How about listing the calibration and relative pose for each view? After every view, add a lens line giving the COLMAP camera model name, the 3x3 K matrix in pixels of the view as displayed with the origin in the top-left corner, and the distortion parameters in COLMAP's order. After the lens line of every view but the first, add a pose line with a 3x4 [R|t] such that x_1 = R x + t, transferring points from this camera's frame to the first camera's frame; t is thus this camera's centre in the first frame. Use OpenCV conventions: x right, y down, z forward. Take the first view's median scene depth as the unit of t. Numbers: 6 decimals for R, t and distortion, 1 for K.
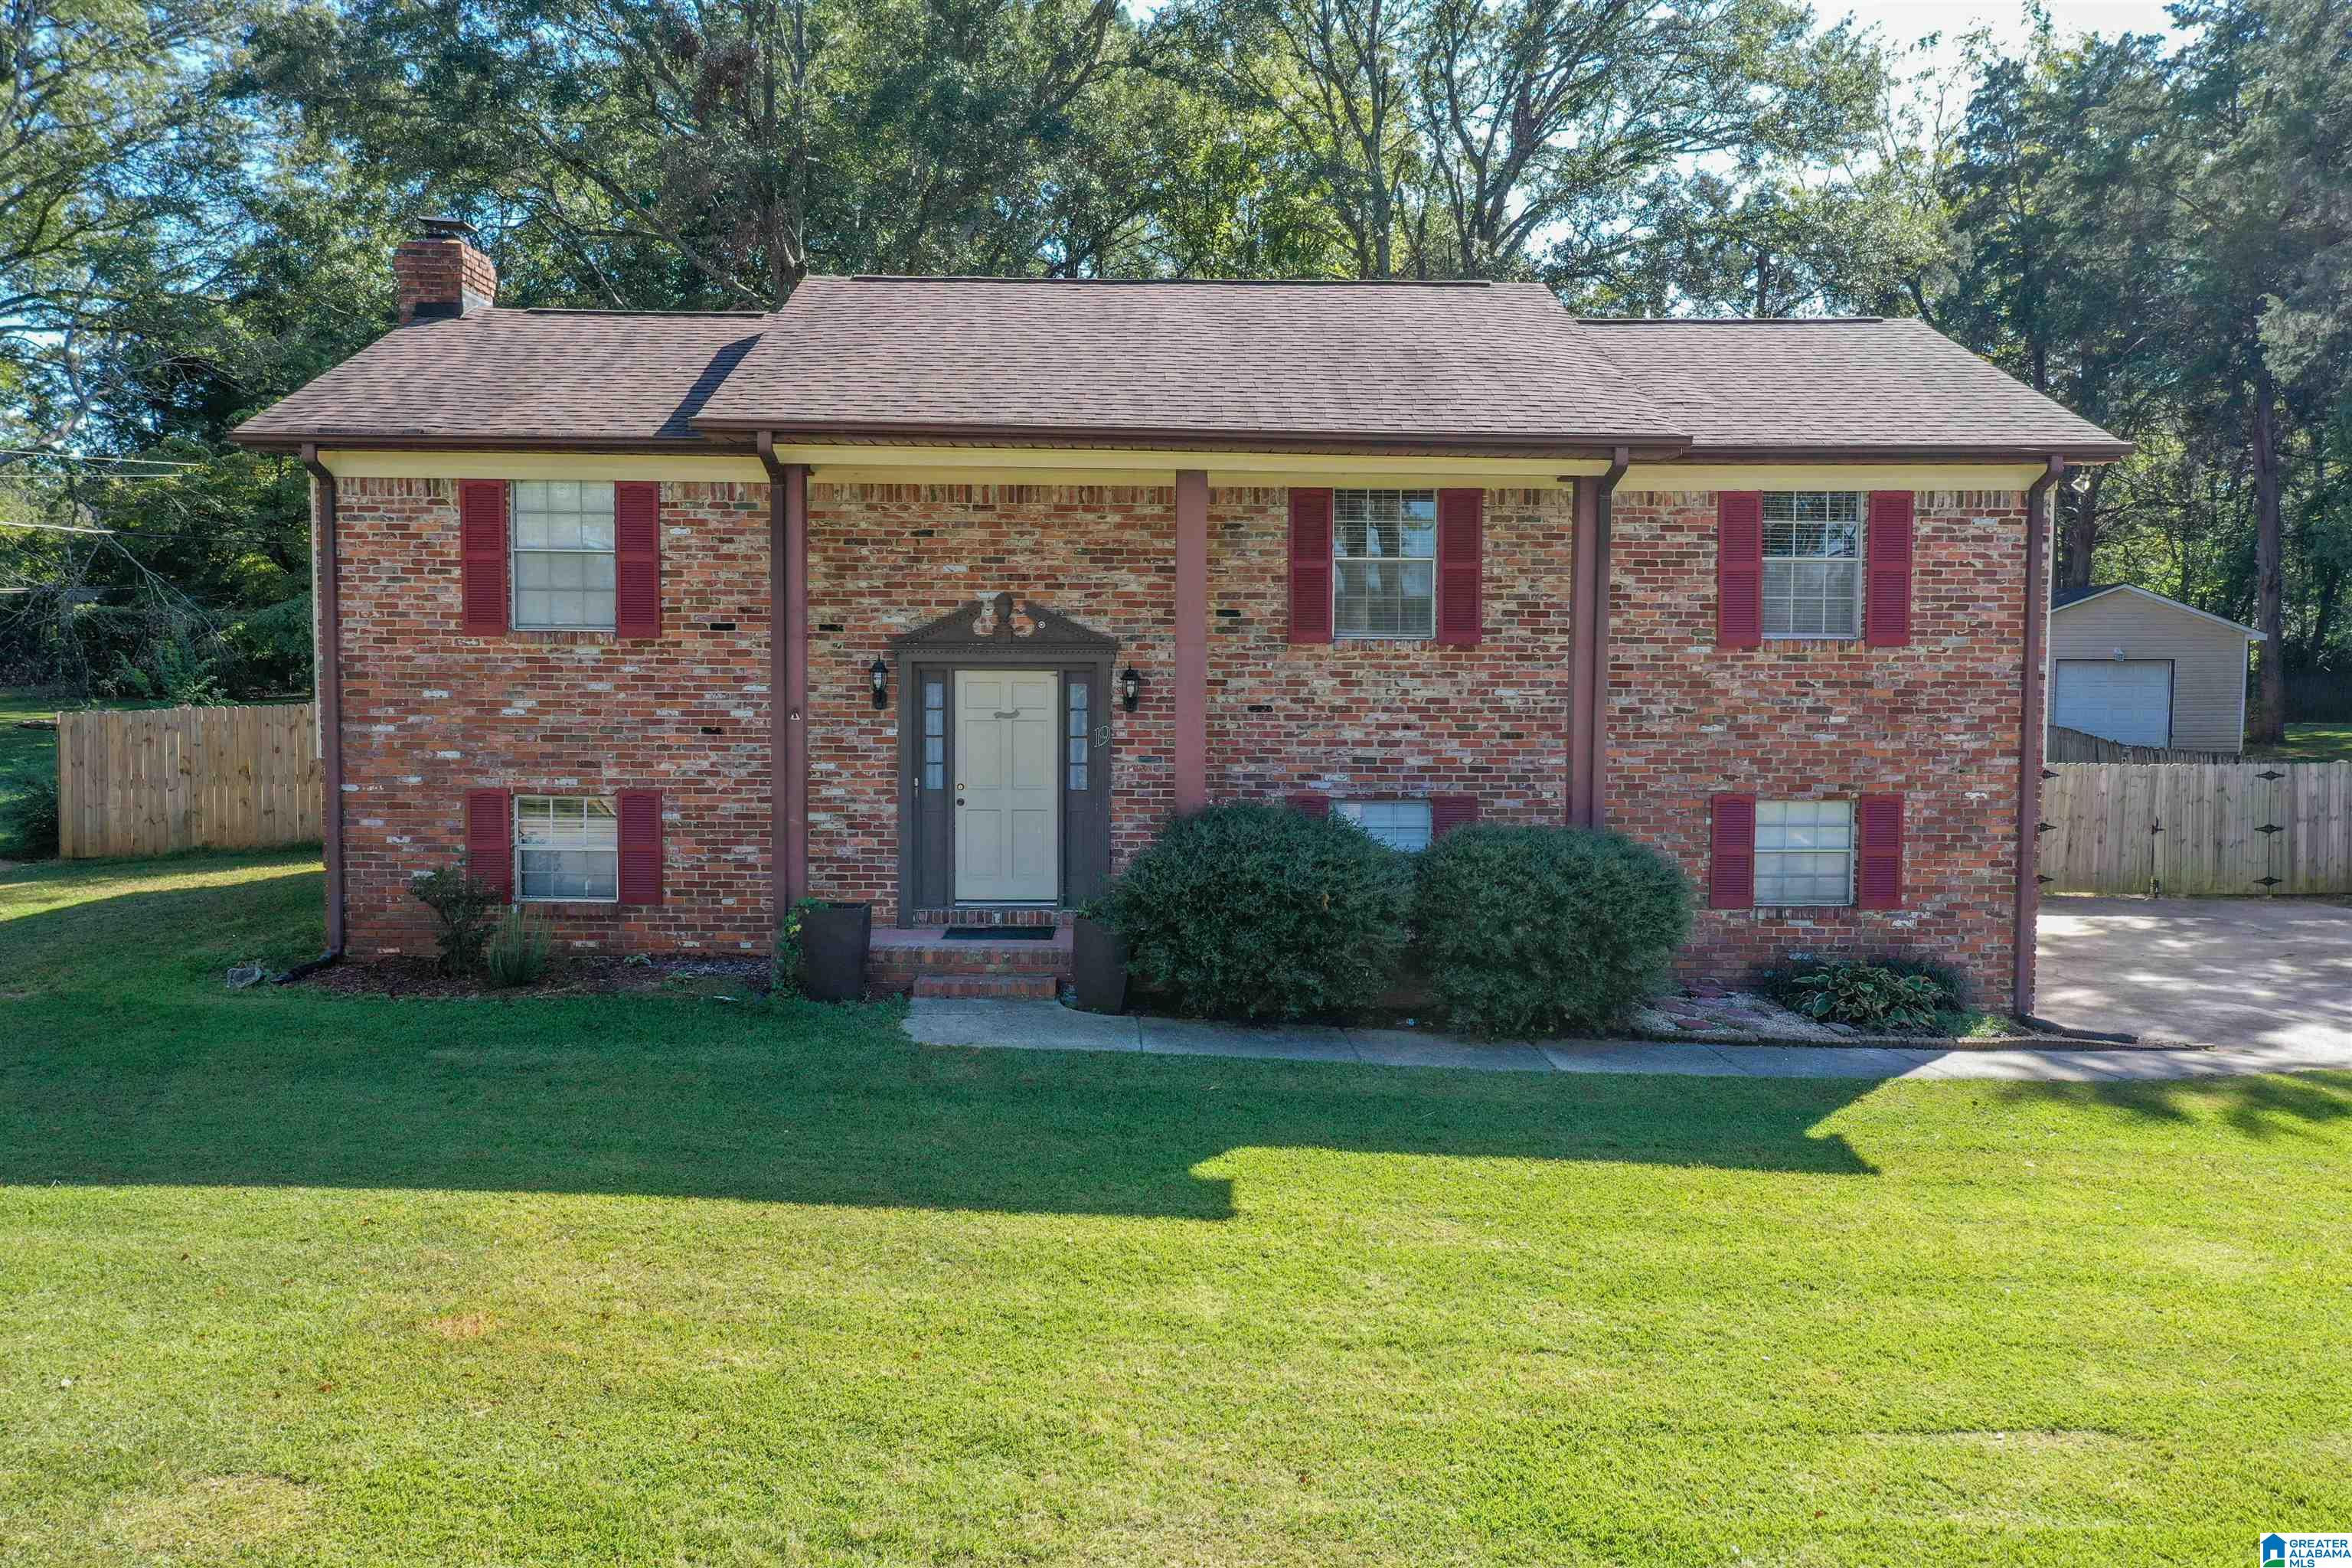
lens RADIAL K [[1868.9, 0, 1188.0], [0, 1868.9, 794.8], [0, 0, 1]] dist [0.020084, -0.017677]
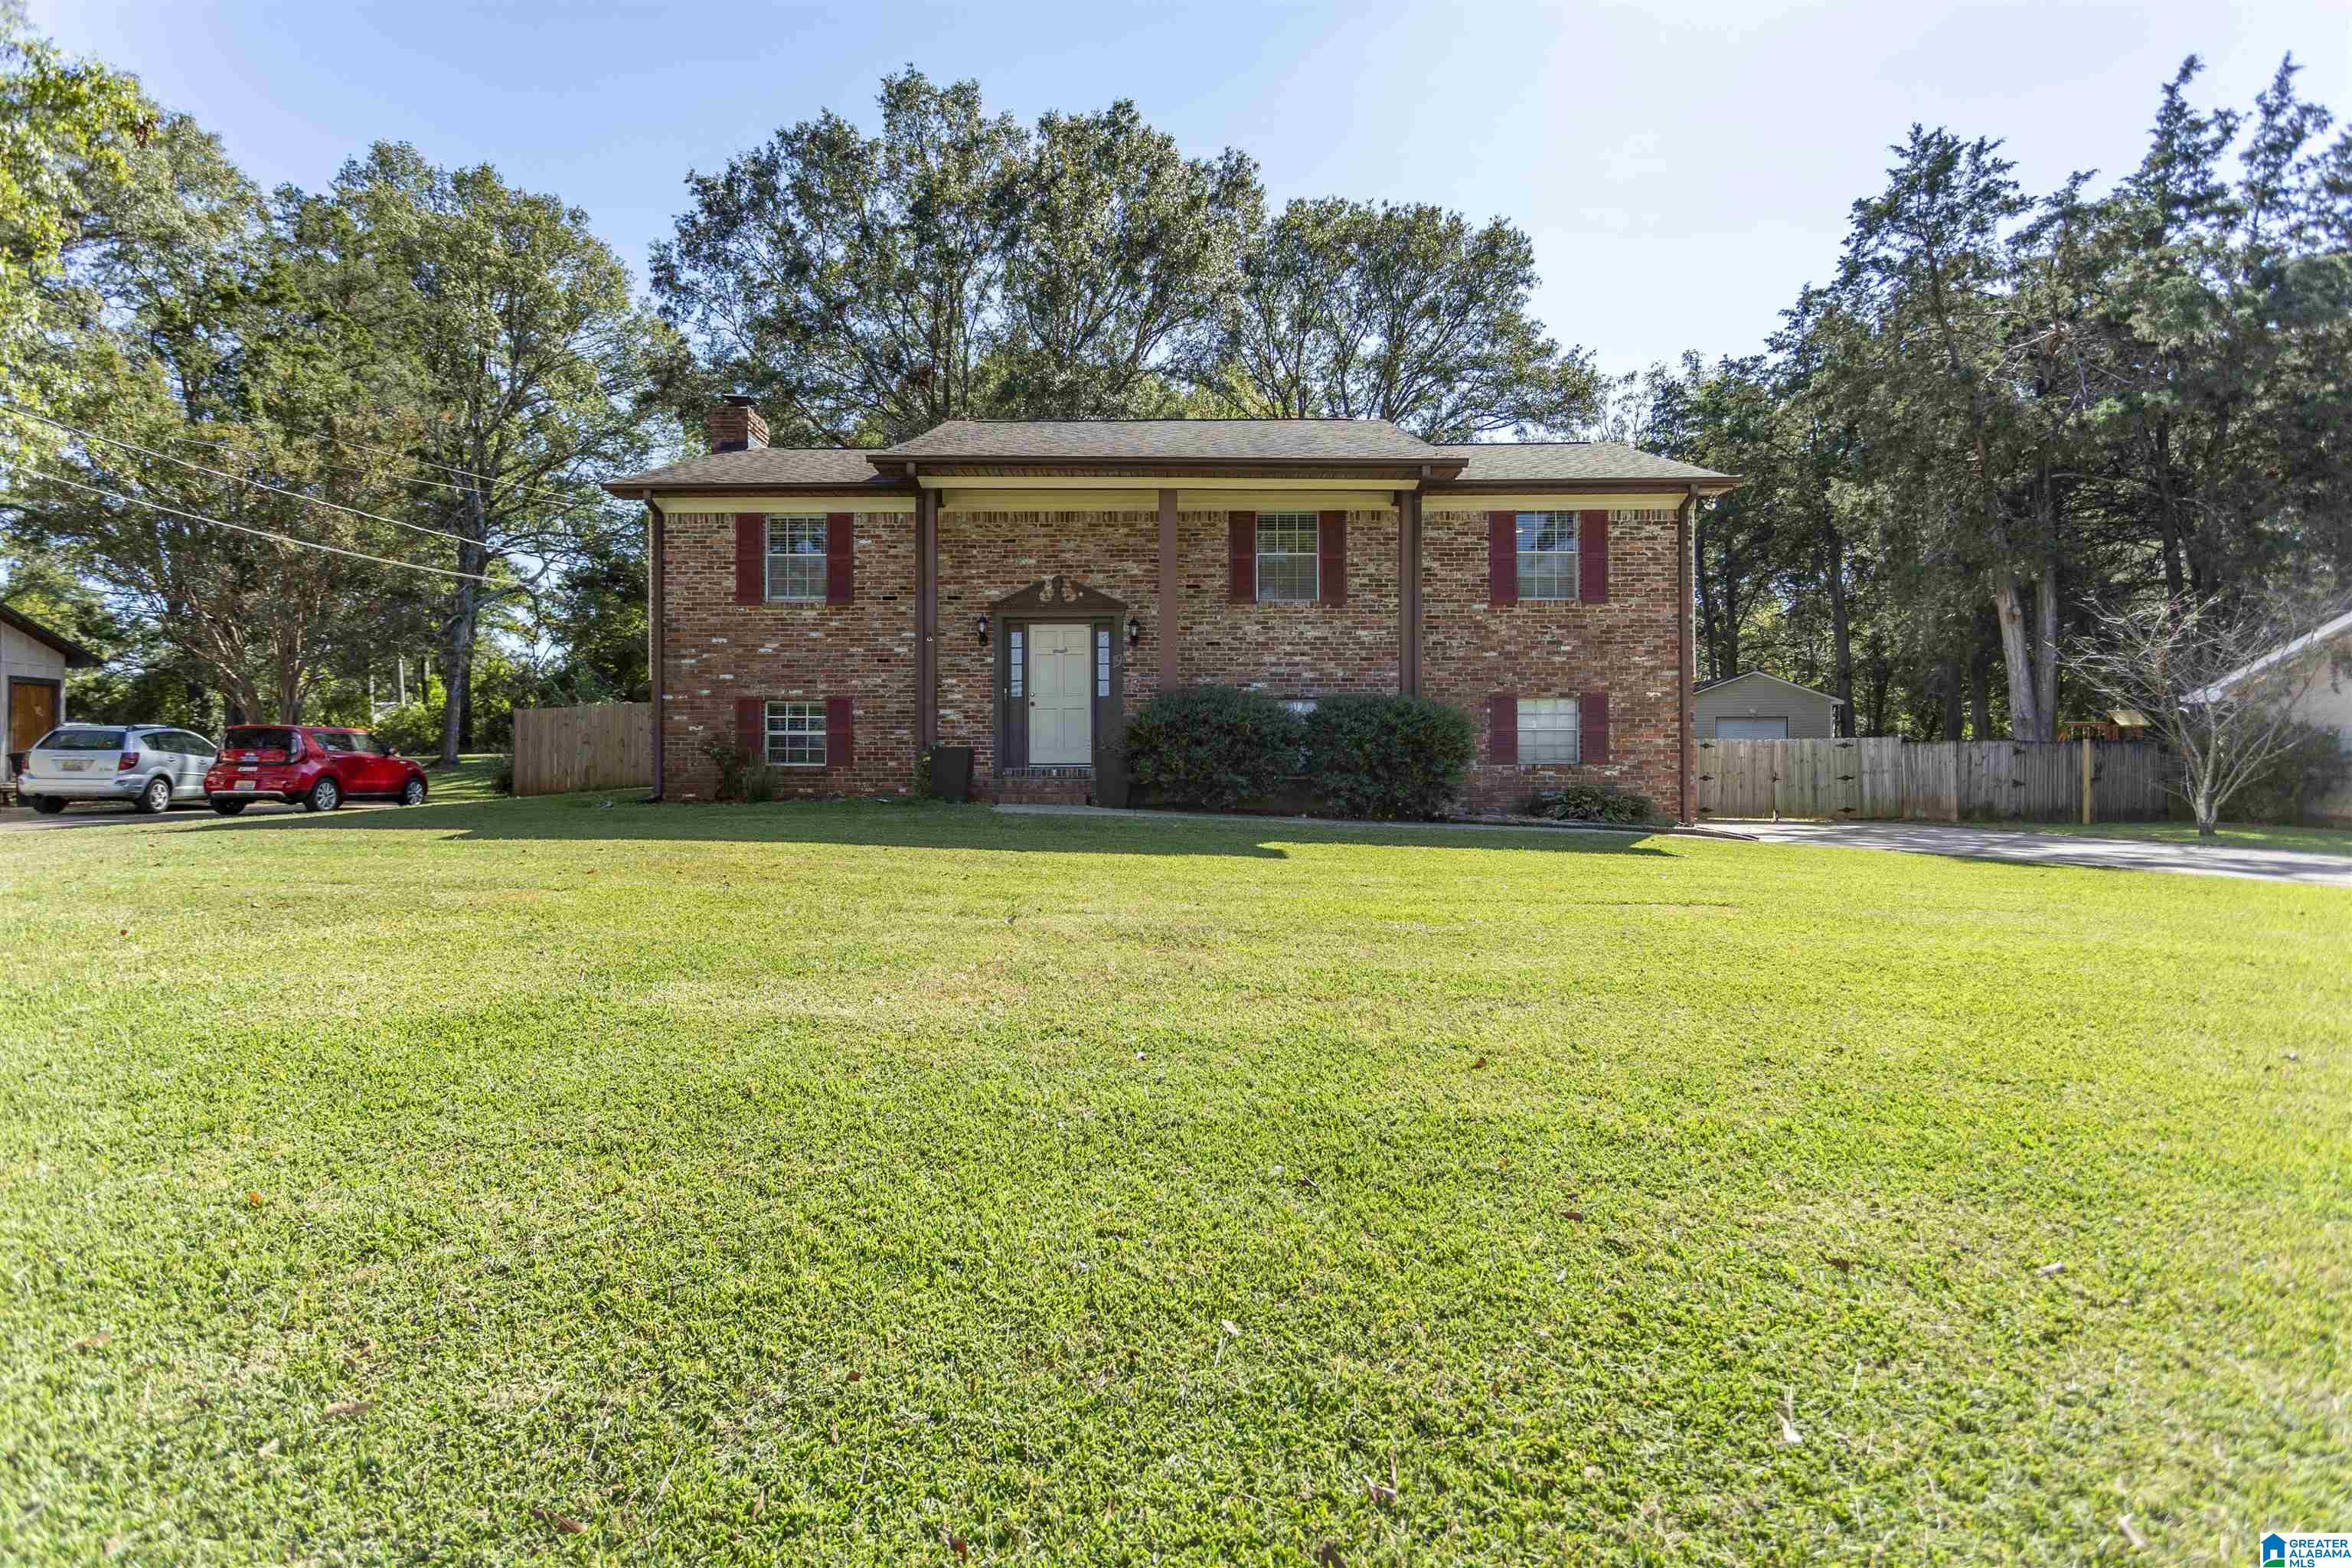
lens RADIAL K [[1115.3, 0, 1176.0], [0, 1115.3, 784.0], [0, 0, 1]] dist [0.003159, 0.000674]
pose [[0.999632, -0.009218, -0.025493, 0.029653], [0.007335, 0.997305, -0.072999, 0.148129], [0.026098, 0.072785, 0.997006, 0.026860]]
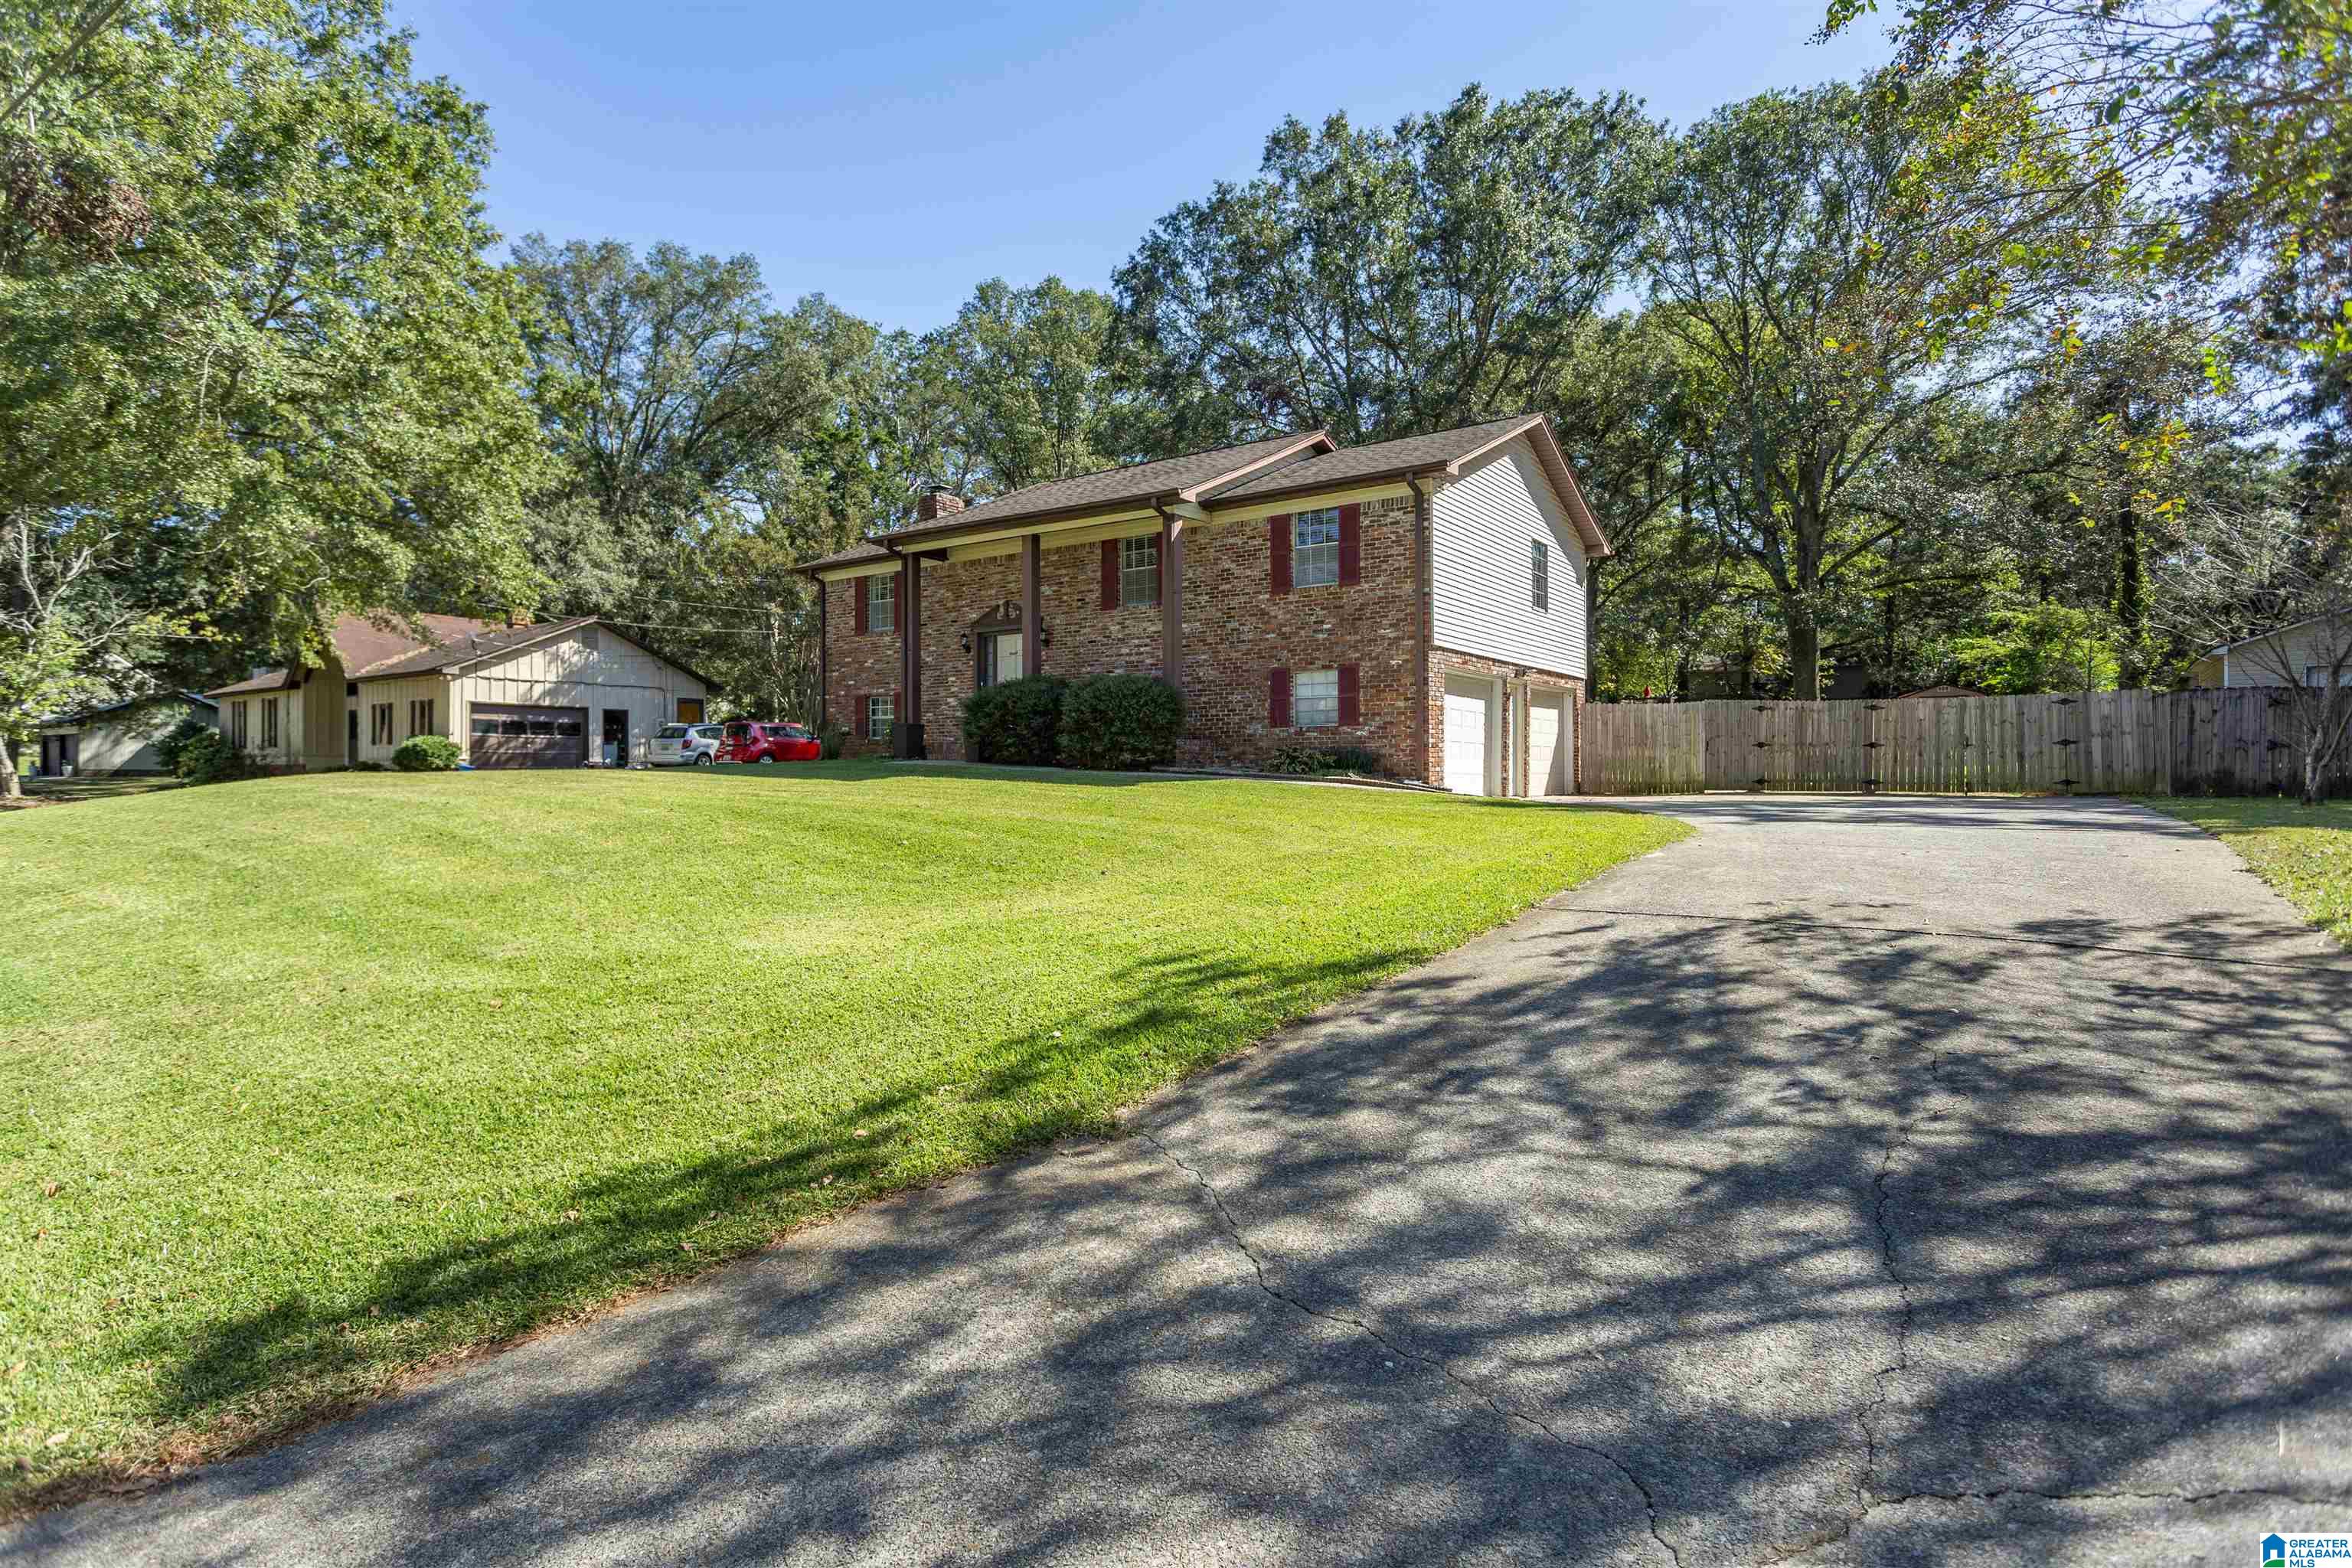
lens RADIAL K [[1233.1, 0, 1176.0], [0, 1233.1, 784.0], [0, 0, 1]] dist [-0.002221, -0.000070]
pose [[0.795324, -0.004057, -0.606171, 0.991625], [-0.040788, 0.997353, -0.060190, 0.202908], [0.604811, 0.072595, 0.793054, -0.076986]]
